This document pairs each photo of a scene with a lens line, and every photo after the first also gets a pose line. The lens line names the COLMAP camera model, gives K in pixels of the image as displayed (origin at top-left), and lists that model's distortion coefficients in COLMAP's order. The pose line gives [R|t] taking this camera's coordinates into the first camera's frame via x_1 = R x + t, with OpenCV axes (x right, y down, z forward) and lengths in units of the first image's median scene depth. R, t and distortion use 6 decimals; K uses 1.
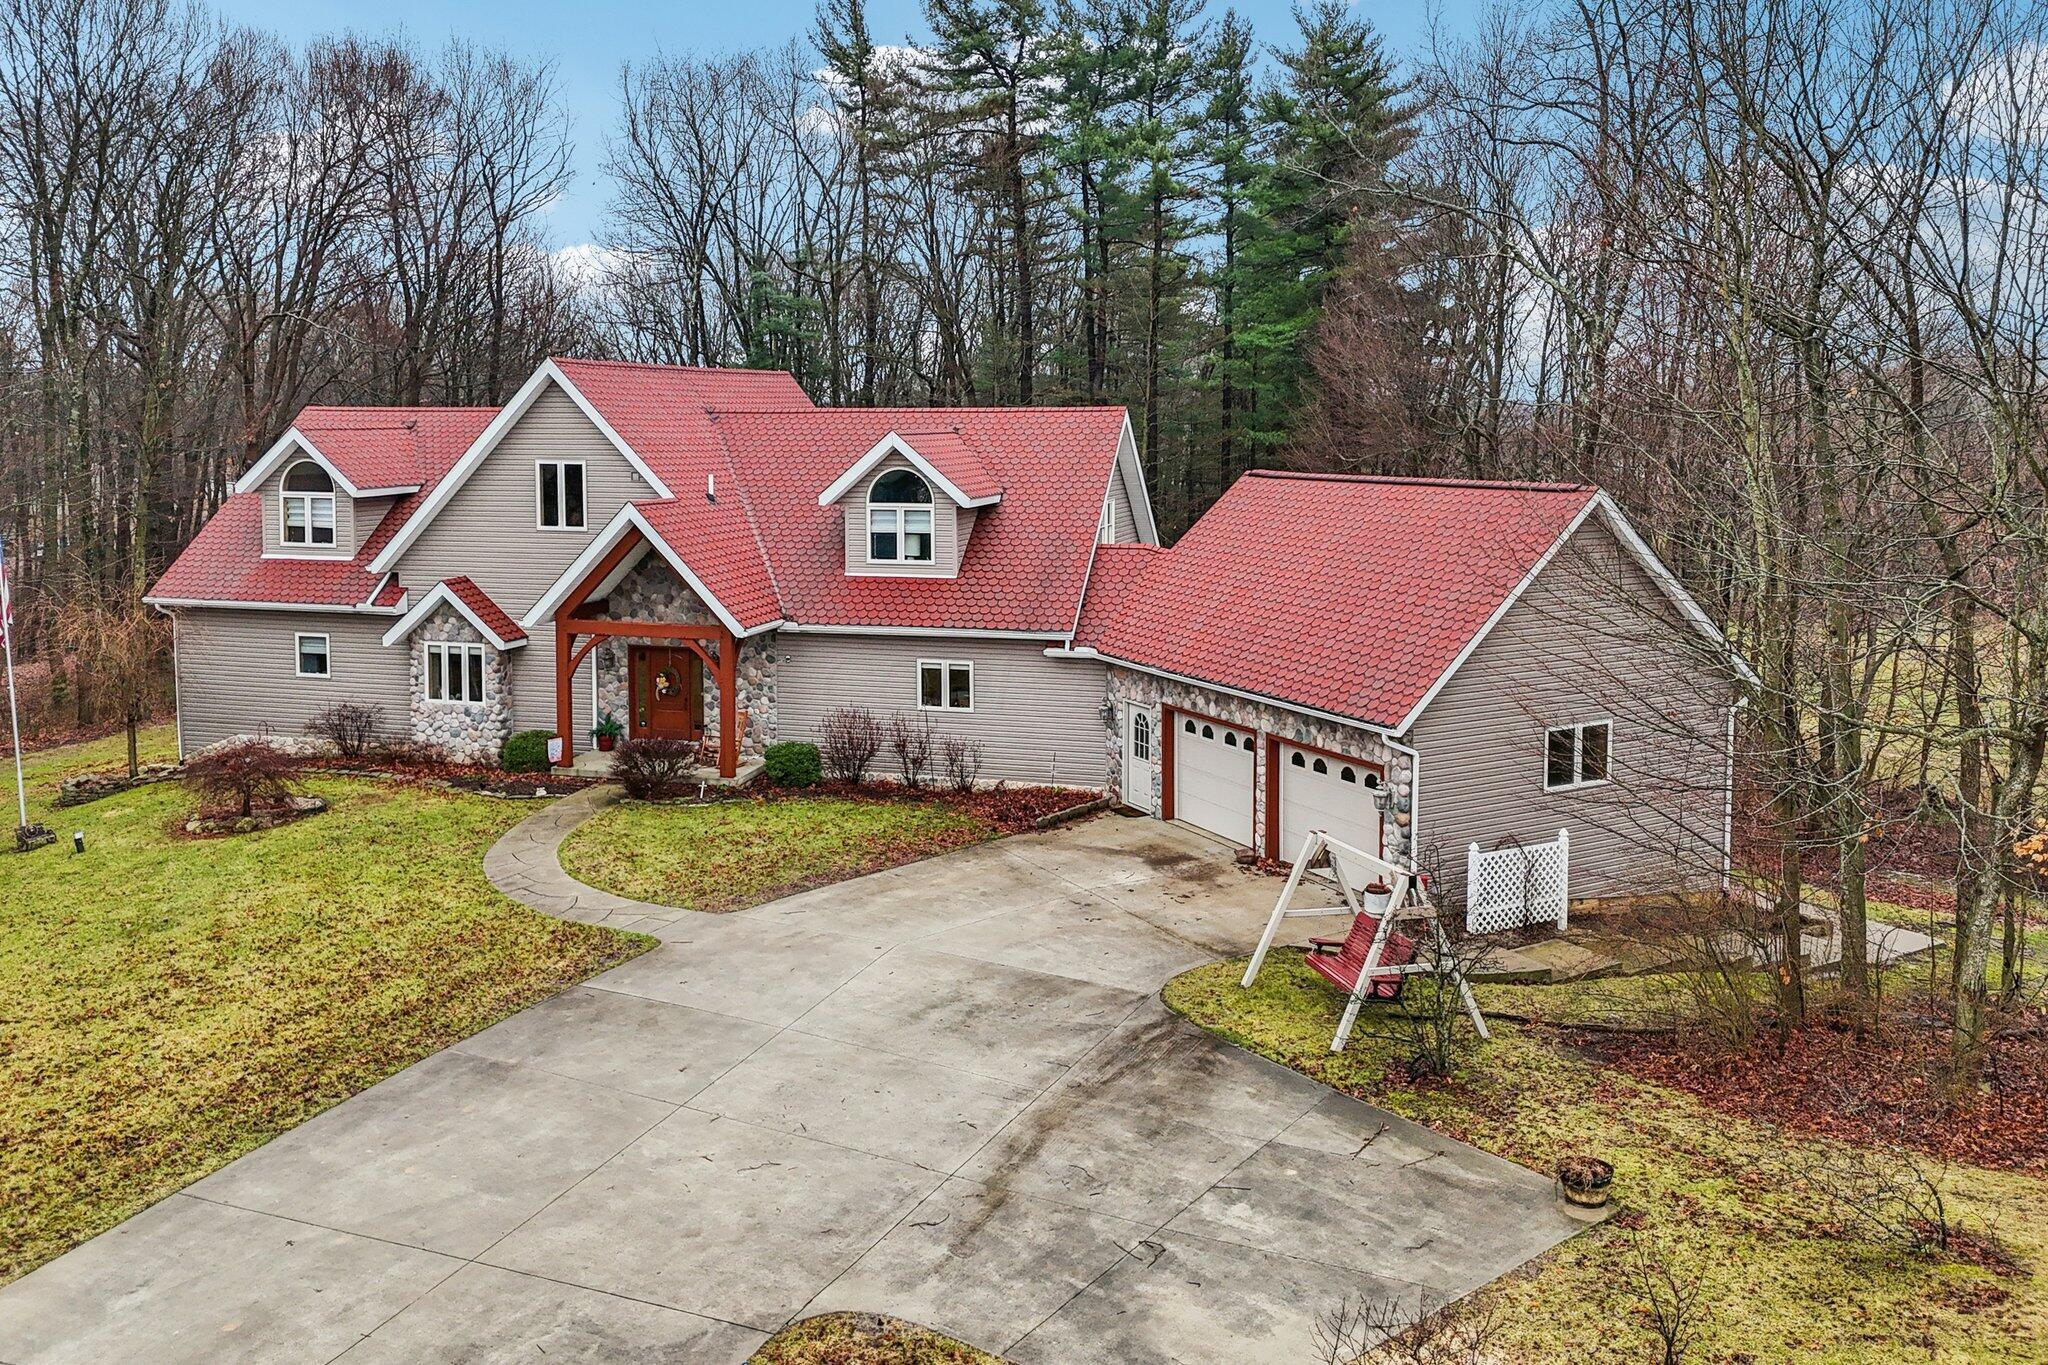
lens RADIAL K [[1563.1, 0, 1026.2], [0, 1563.1, 536.2], [0, 0, 1]] dist [0.056988, -0.044125]
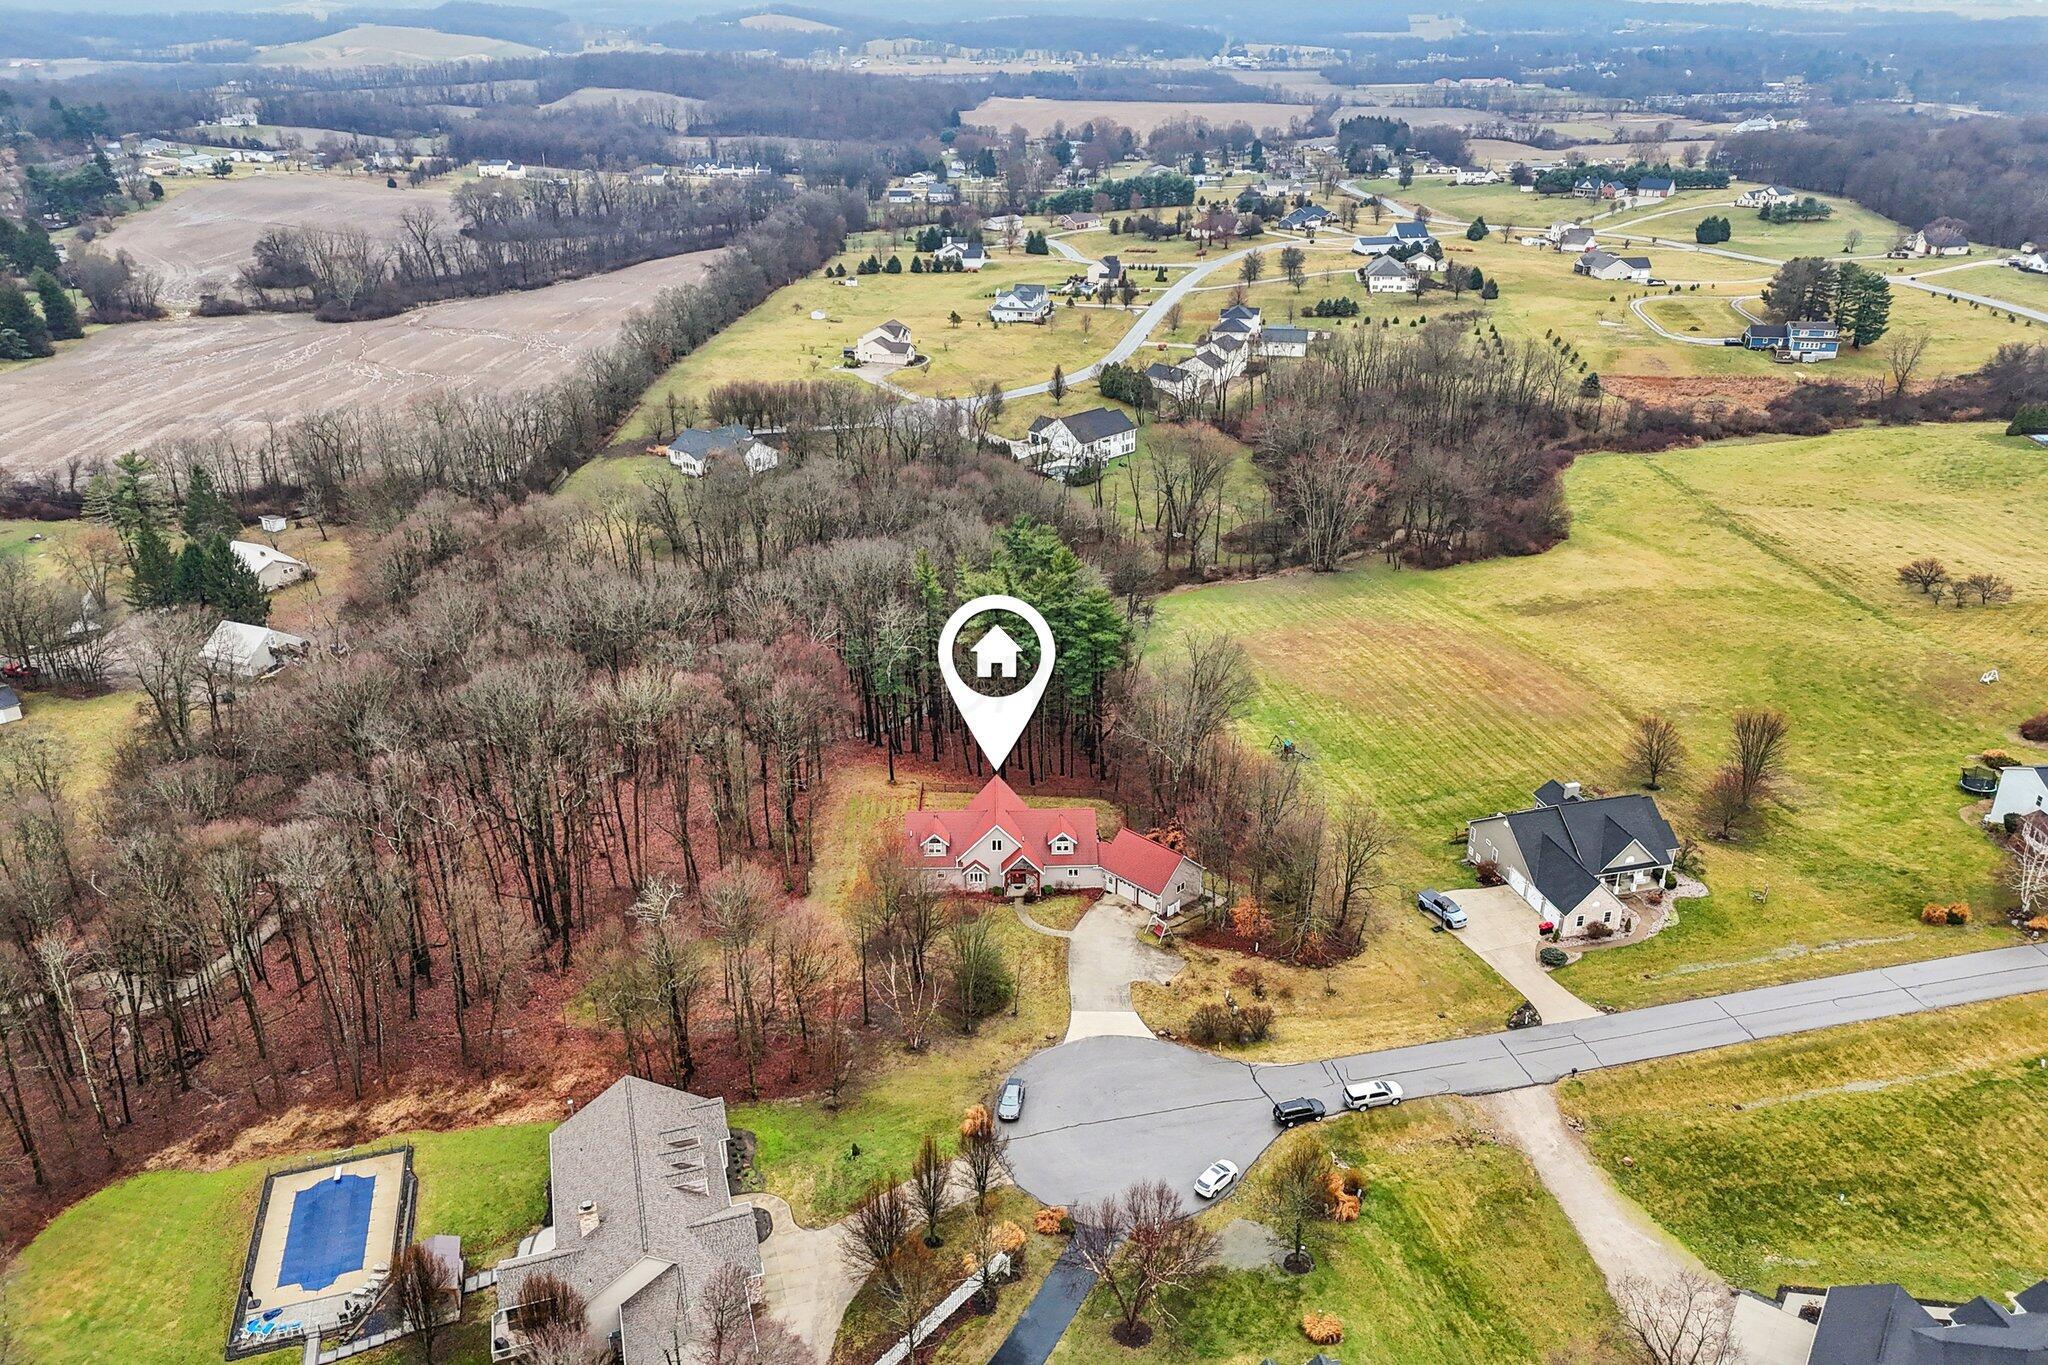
lens RADIAL K [[1527.2, 0, 1024.4], [0, 1527.2, 653.3], [0, 0, 1]] dist [0.079656, -0.084768]
pose [[0.957205, -0.117815, 0.264344, -1.838178], [0.026012, 0.944716, 0.326857, -2.850253], [-0.288239, -0.305993, 0.907352, -4.301182]]
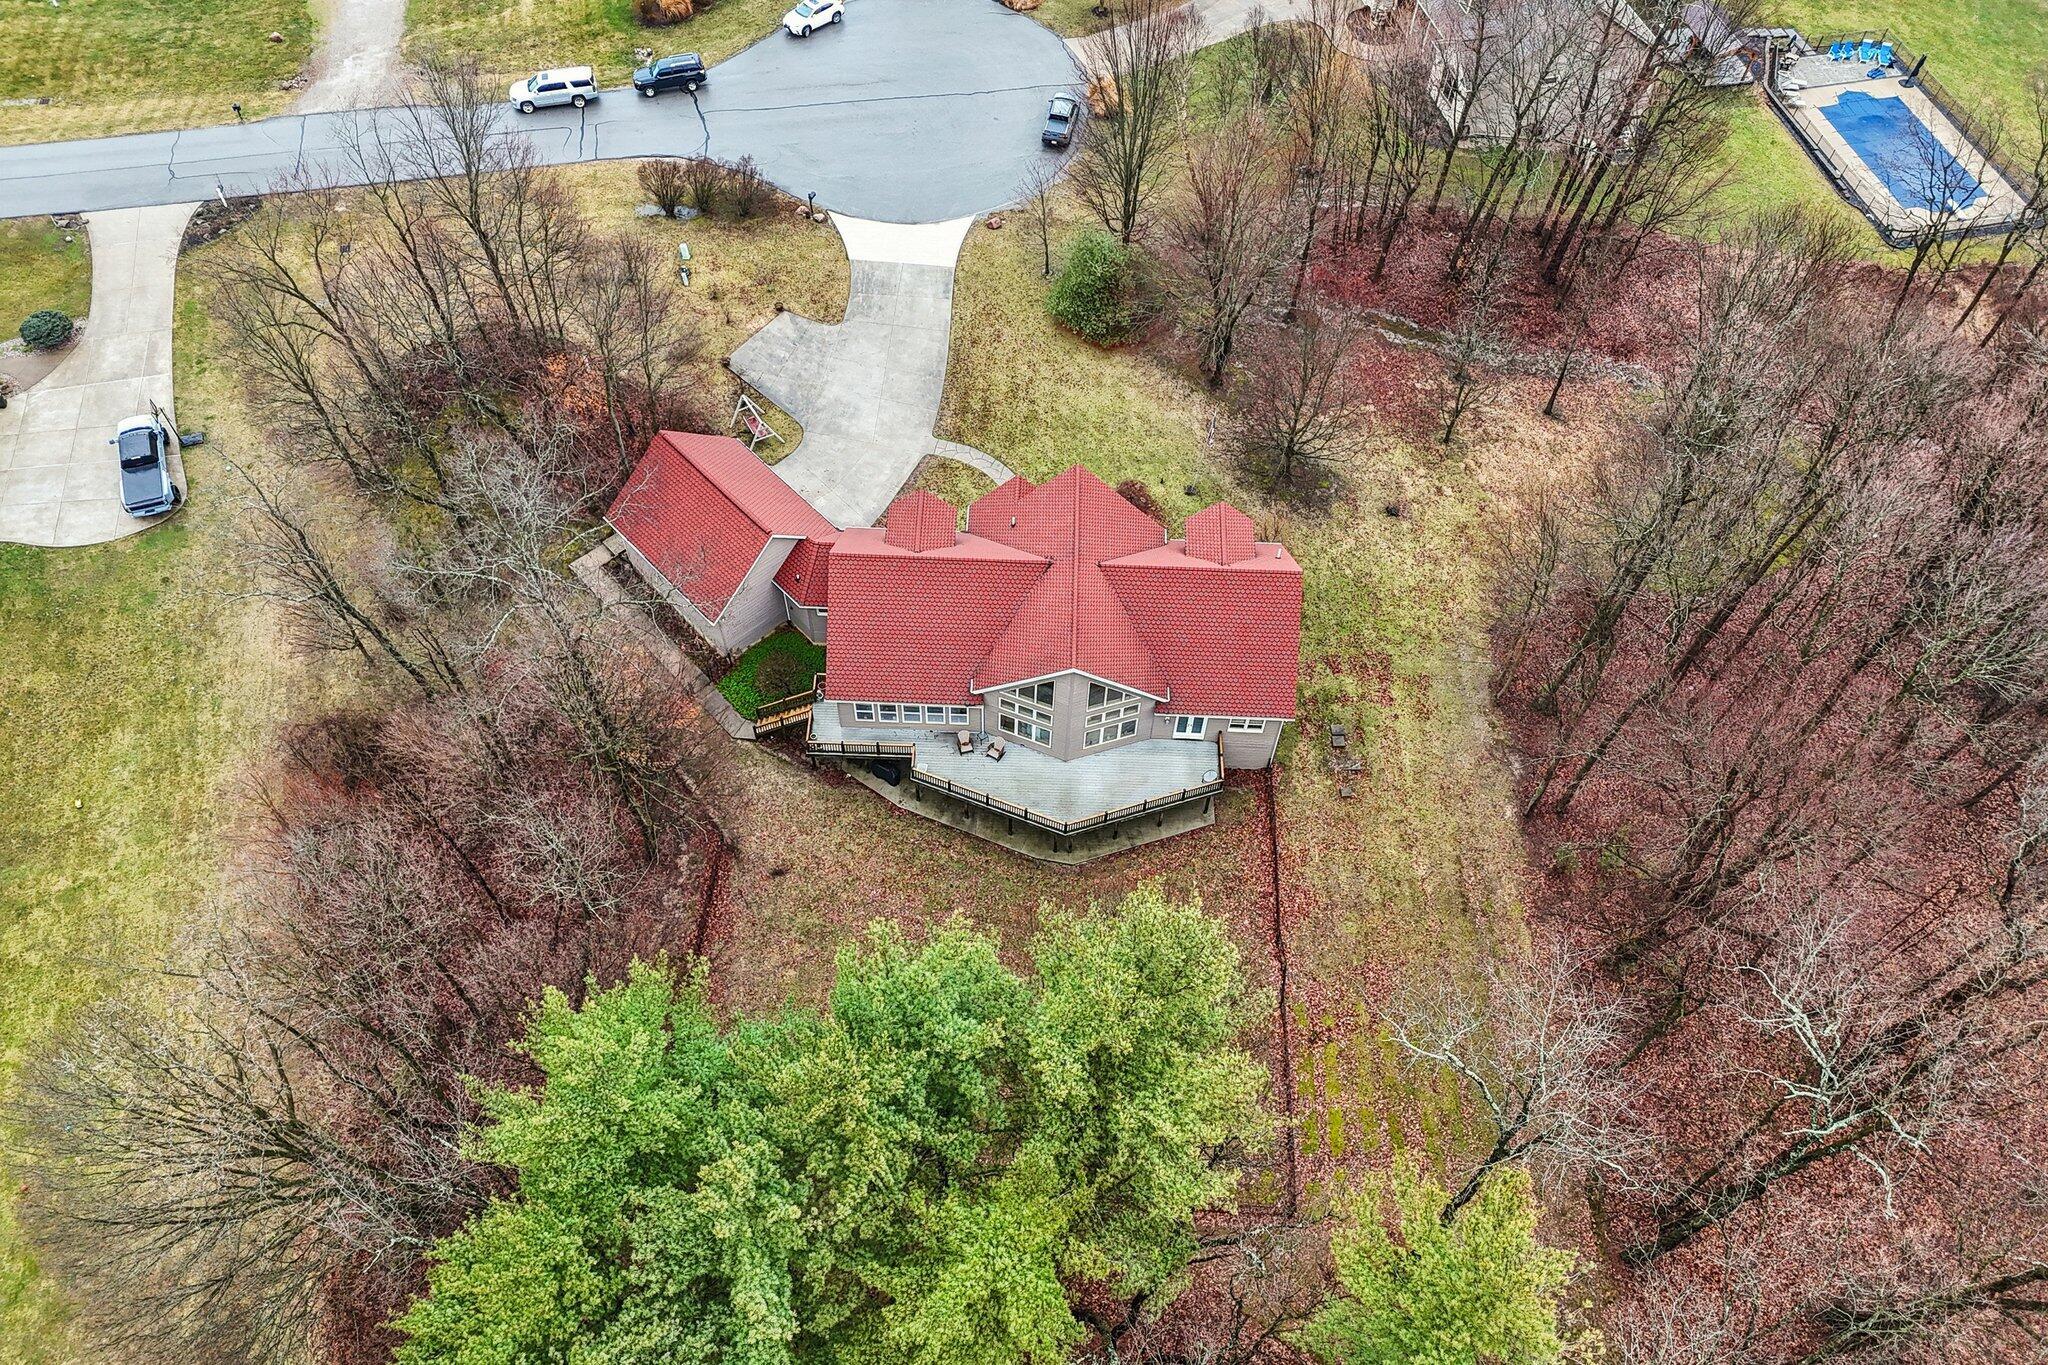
lens RADIAL K [[1527.2, 0, 1024.4], [0, 1527.2, 653.3], [0, 0, 1]] dist [0.079656, -0.084768]
pose [[-0.970971, 0.184805, -0.151866, 0.184833], [-0.035341, 0.517092, 0.855200, -2.244522], [0.236574, 0.835741, -0.495550, 2.788112]]
